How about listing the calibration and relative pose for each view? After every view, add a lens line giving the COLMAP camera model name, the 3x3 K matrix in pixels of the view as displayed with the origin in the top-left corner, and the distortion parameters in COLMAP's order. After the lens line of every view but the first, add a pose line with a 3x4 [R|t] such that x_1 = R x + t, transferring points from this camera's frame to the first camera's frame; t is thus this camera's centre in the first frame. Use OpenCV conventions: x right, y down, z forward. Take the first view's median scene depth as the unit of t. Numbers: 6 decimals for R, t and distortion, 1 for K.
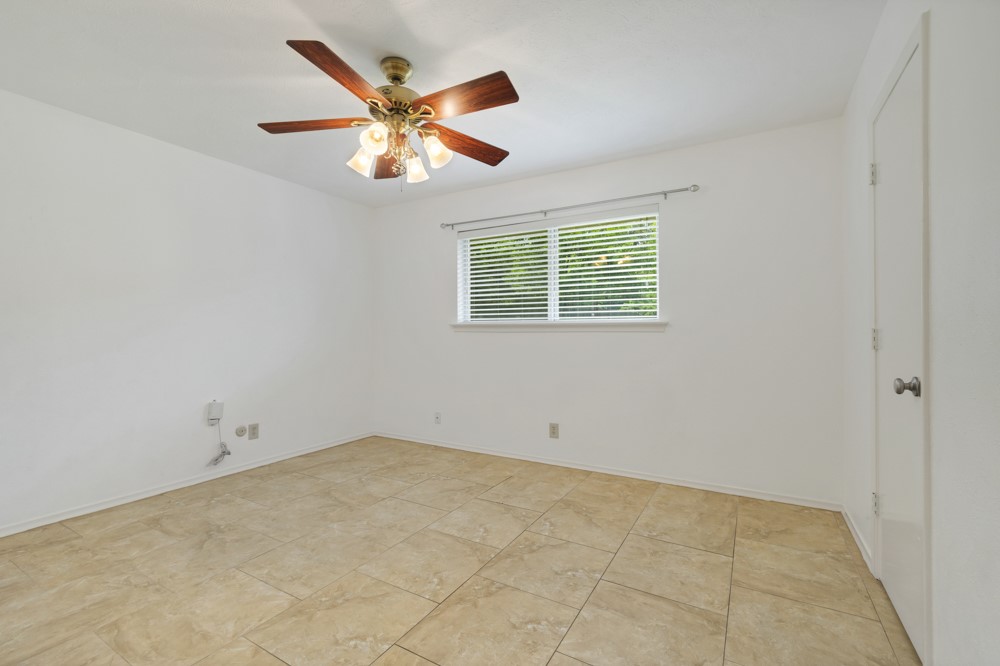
lens RADIAL K [[435.2, 0, 503.9], [0, 435.2, 333.8], [0, 0, 1]] dist [-0.003658, 0.000175]
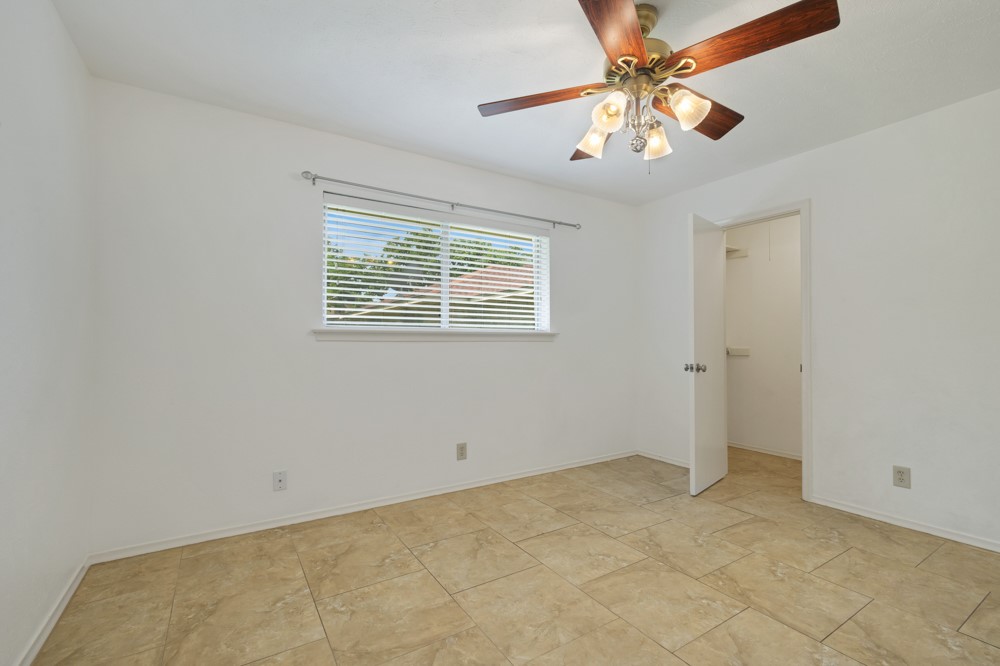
lens RADIAL K [[444.0, 0, 503.6], [0, 444.0, 337.6], [0, 0, 1]] dist [-0.000468, -0.000075]
pose [[0.459960, 0.007592, 0.887907, -0.829831], [0.002040, 0.999952, -0.009607, -0.003205], [-0.887937, 0.006230, 0.459922, 0.633112]]
